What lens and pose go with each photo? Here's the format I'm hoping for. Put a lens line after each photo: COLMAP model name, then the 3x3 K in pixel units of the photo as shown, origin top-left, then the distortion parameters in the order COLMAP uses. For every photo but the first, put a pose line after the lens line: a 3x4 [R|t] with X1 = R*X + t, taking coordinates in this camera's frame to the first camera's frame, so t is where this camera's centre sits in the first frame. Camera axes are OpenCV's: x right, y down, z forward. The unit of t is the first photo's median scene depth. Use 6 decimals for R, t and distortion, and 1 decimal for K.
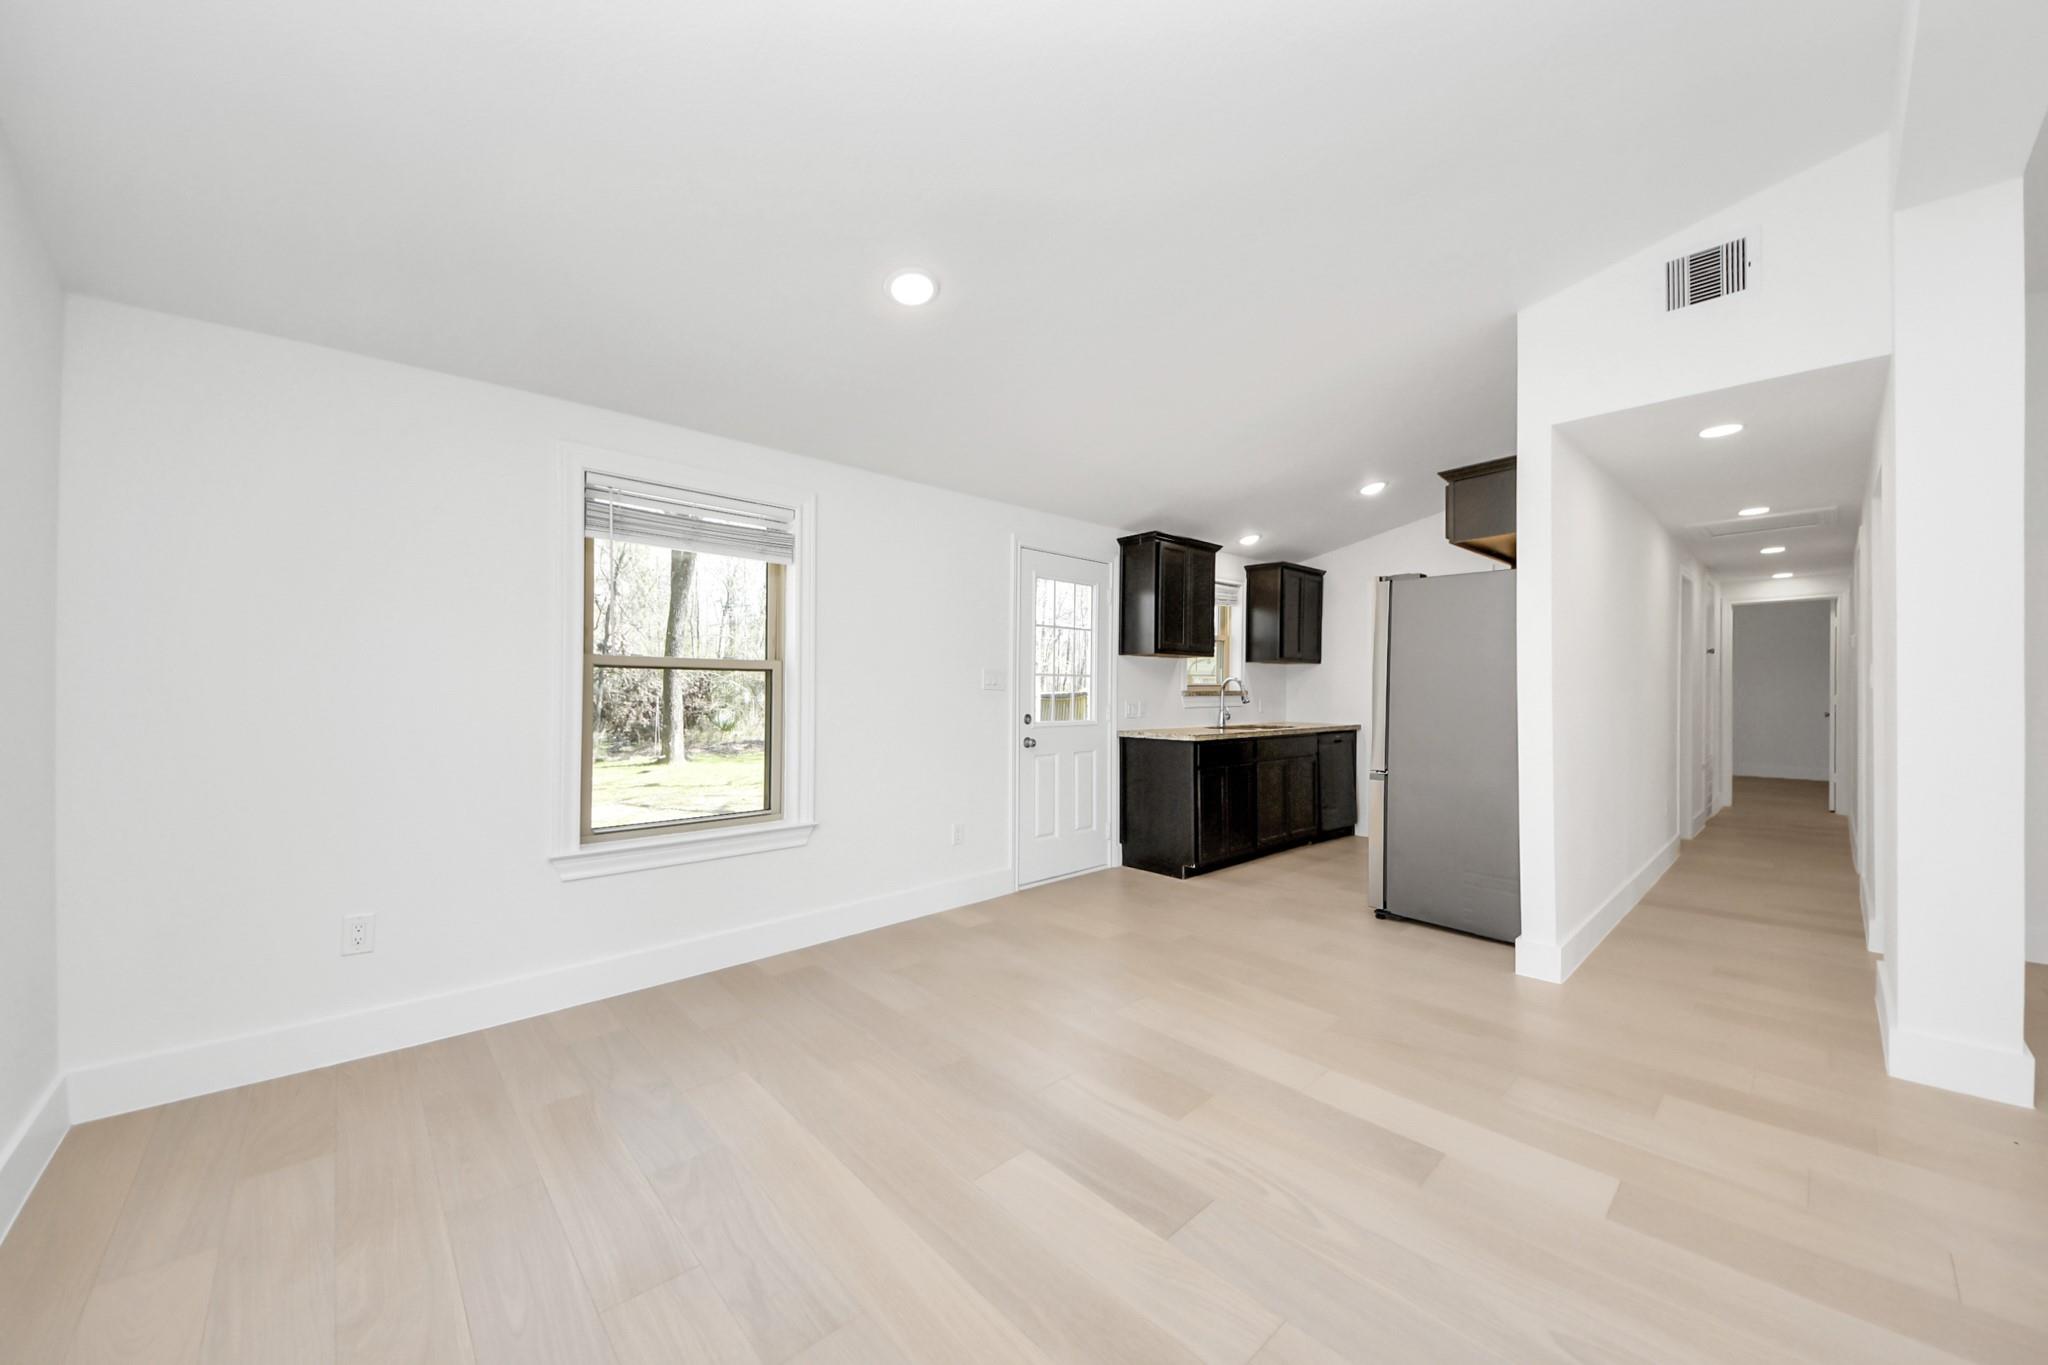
lens RADIAL K [[740.8, 0, 1058.0], [0, 740.8, 681.8], [0, 0, 1]] dist [0.012607, -0.001758]
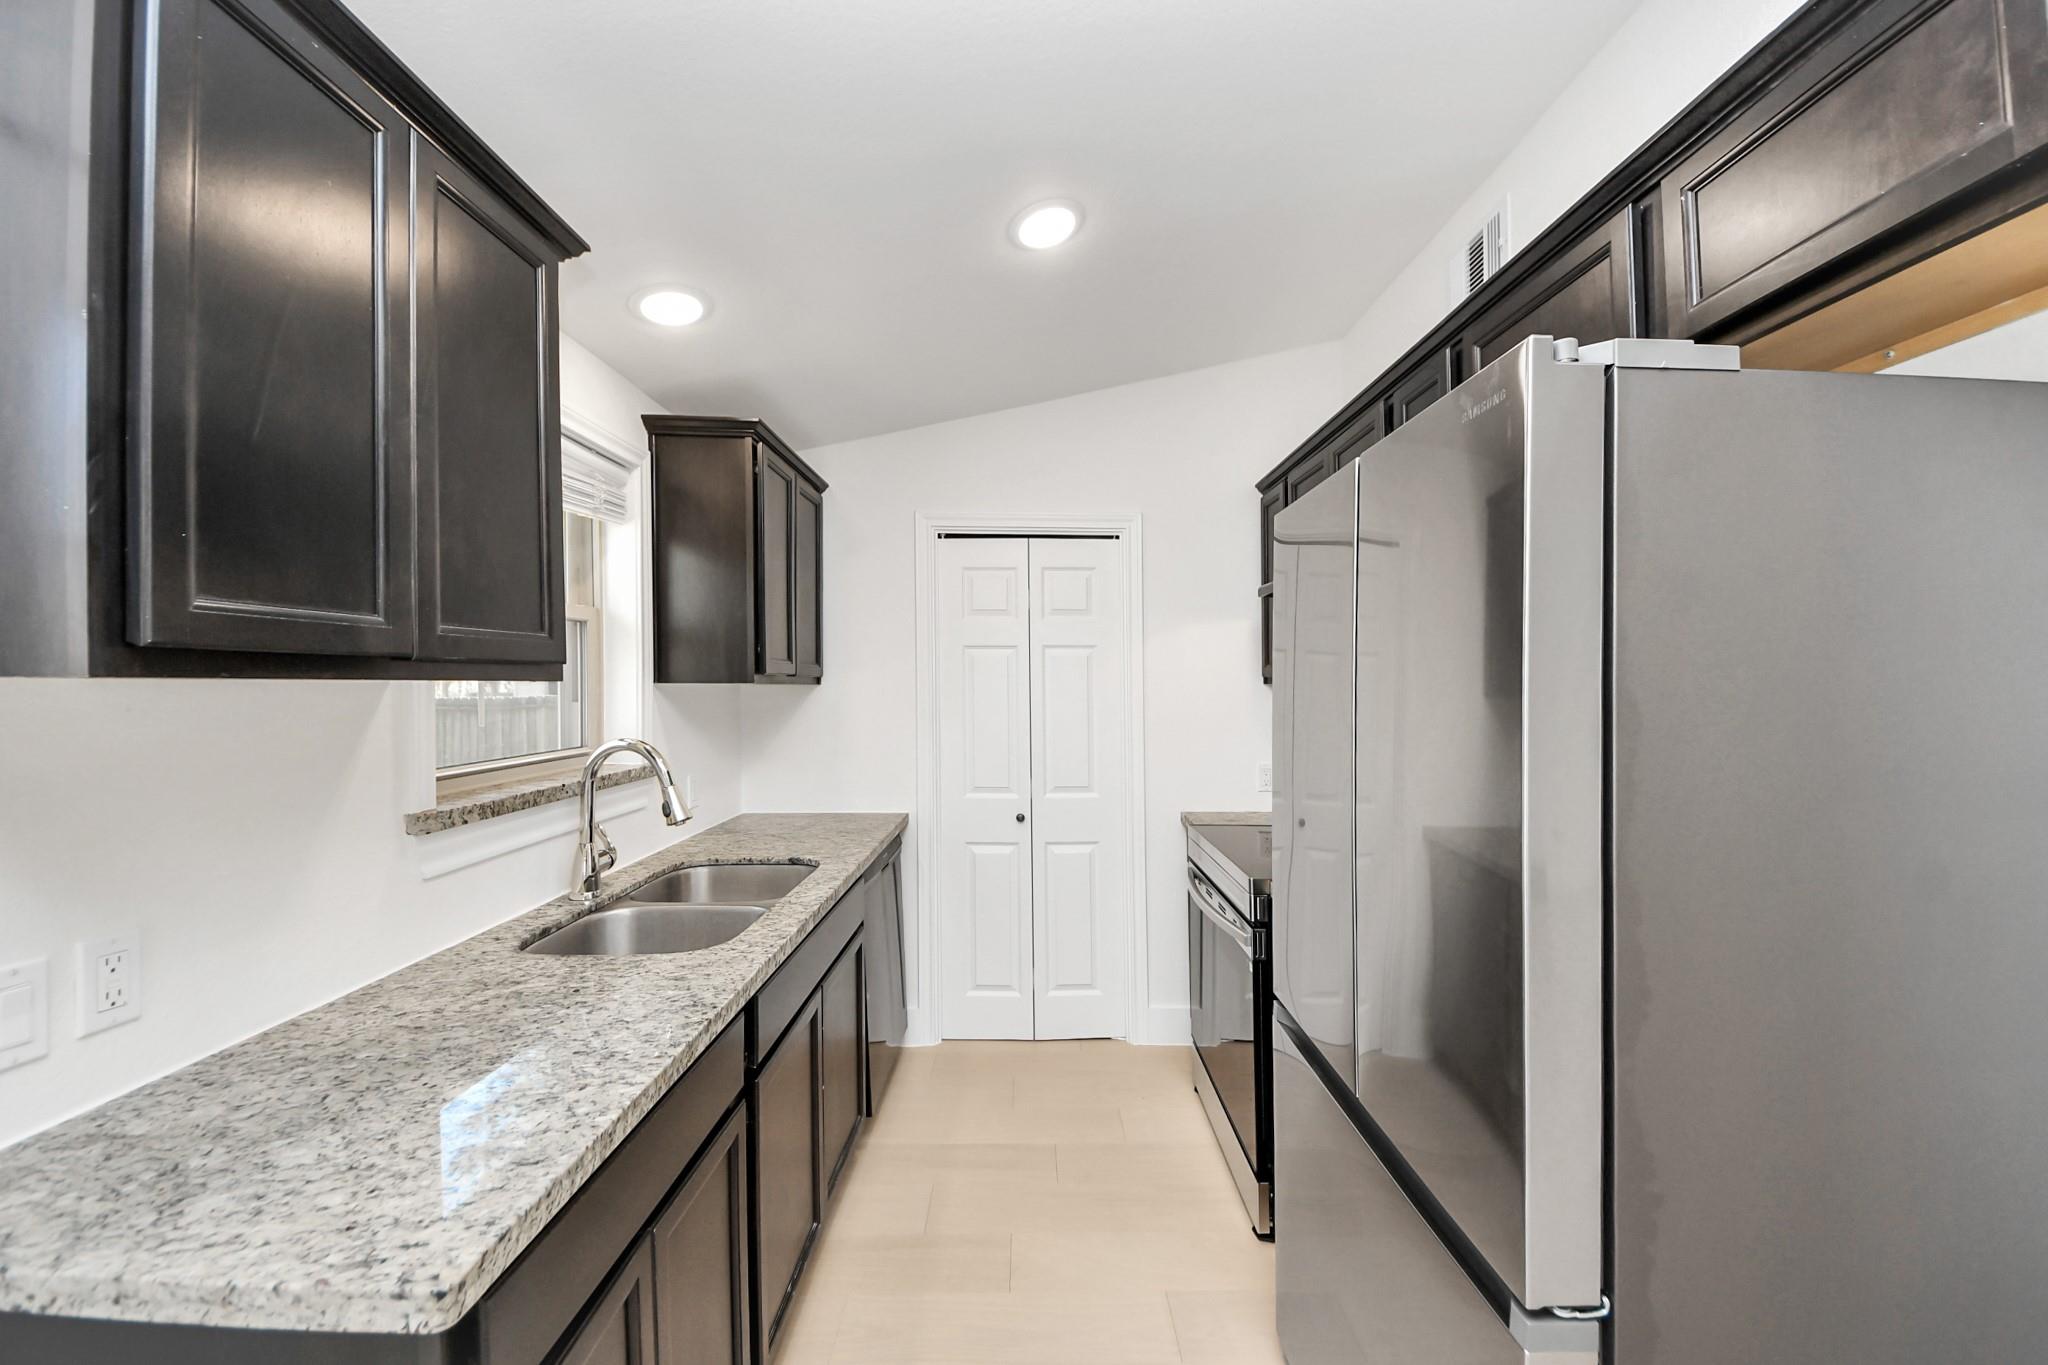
lens RADIAL K [[740.8, 0, 1033.9], [0, 740.8, 698.3], [0, 0, 1]] dist [0.012607, -0.001758]
pose [[0.690752, -0.017670, 0.722876, 0.156664], [0.000518, 0.999713, 0.023943, -0.037095], [-0.723092, -0.016164, 0.690563, 0.801895]]
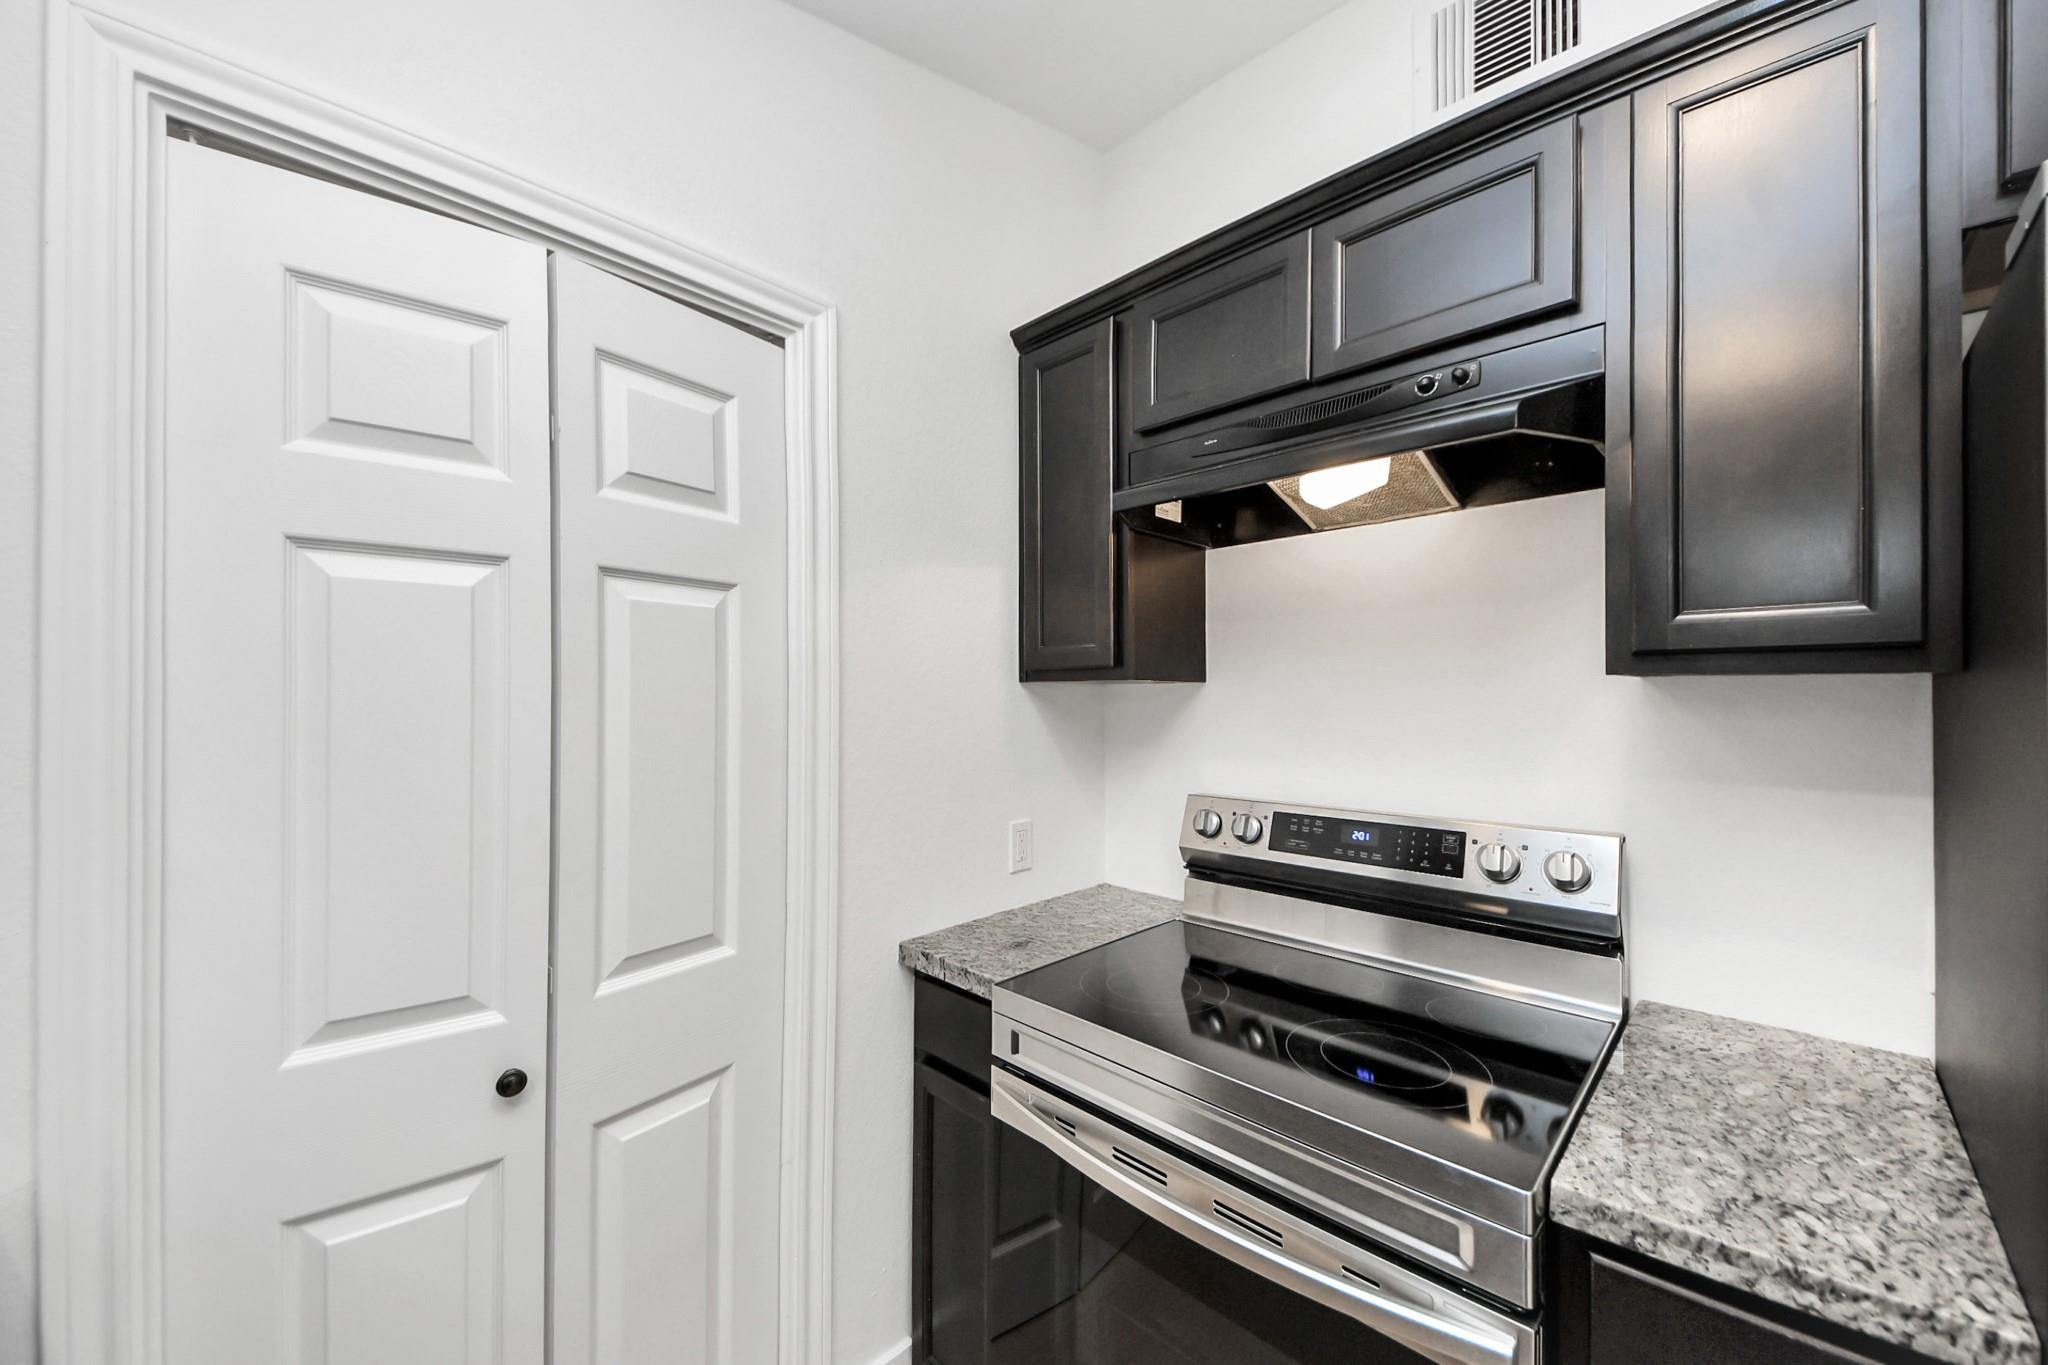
lens RADIAL K [[768.9, 0, 1018.8], [0, 768.9, 687.1], [0, 0, 1]] dist [-0.007460, -0.000659]
pose [[-0.021455, 0.017298, 0.999620, 0.377915], [-0.005462, 0.999833, -0.017419, -0.027674], [-0.999755, -0.005834, -0.021357, 1.100566]]
